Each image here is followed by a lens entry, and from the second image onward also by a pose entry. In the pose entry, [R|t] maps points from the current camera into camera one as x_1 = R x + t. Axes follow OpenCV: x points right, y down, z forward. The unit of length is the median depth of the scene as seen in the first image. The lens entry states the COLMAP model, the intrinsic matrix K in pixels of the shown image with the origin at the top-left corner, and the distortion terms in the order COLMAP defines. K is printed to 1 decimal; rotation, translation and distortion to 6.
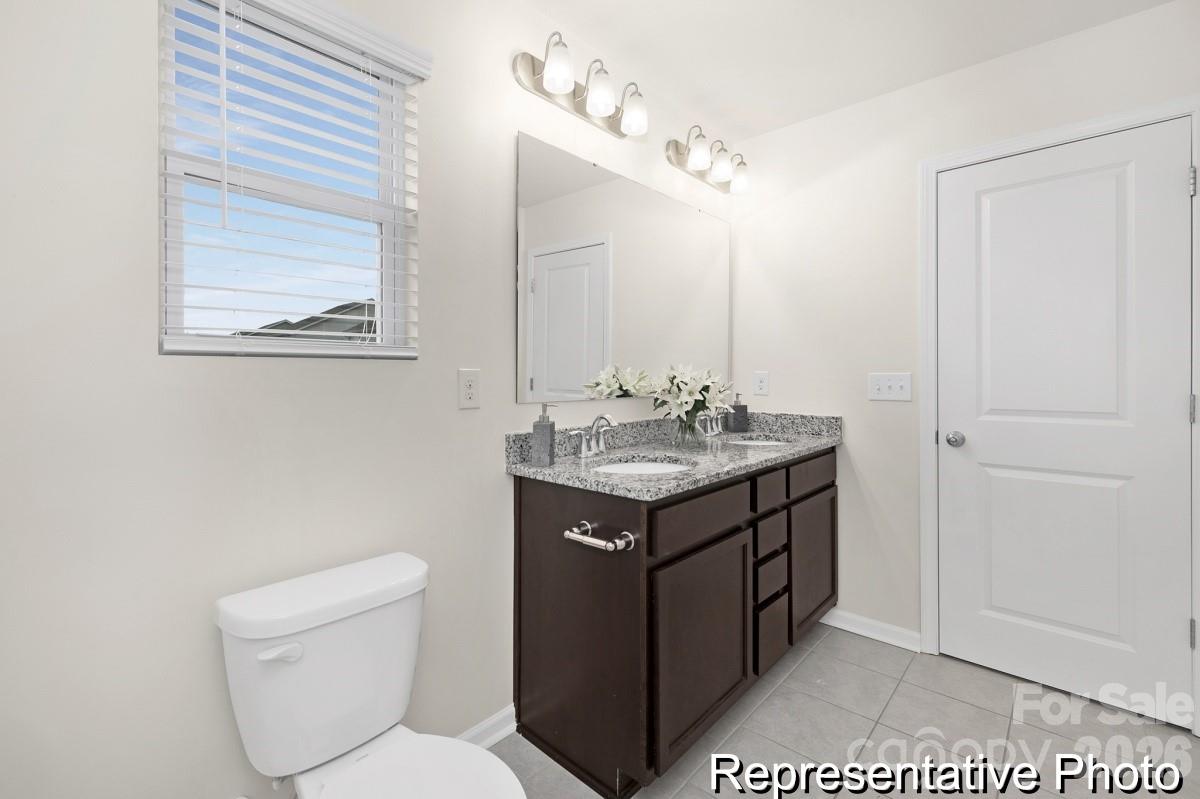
lens RADIAL K [[513.9, 0, 595.8], [0, 513.9, 387.5], [0, 0, 1]] dist [-0.001448, -0.000324]
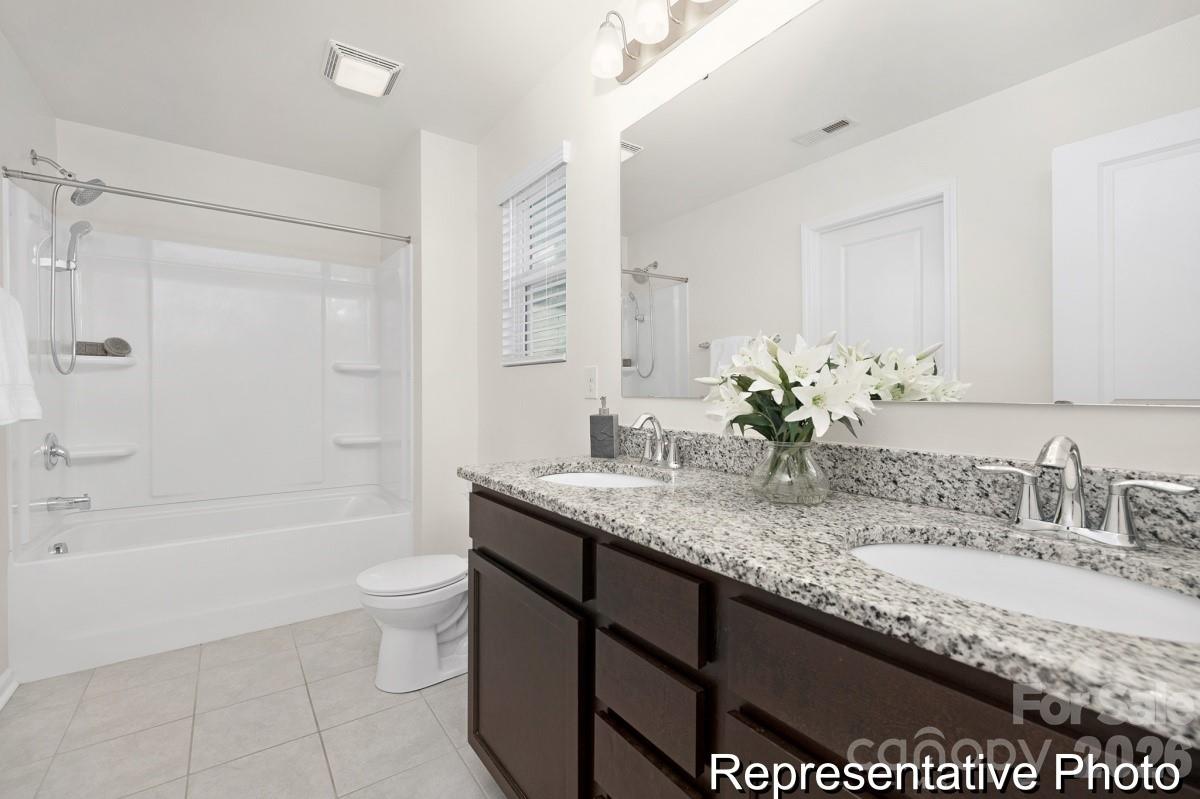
lens RADIAL K [[513.9, 0, 595.8], [0, 513.9, 387.5], [0, 0, 1]] dist [-0.001448, -0.000324]
pose [[-0.214034, -0.013780, -0.976729, 0.234261], [-0.023300, 0.999688, -0.008998, 0.006369], [0.976548, 0.020832, -0.214288, 0.319949]]
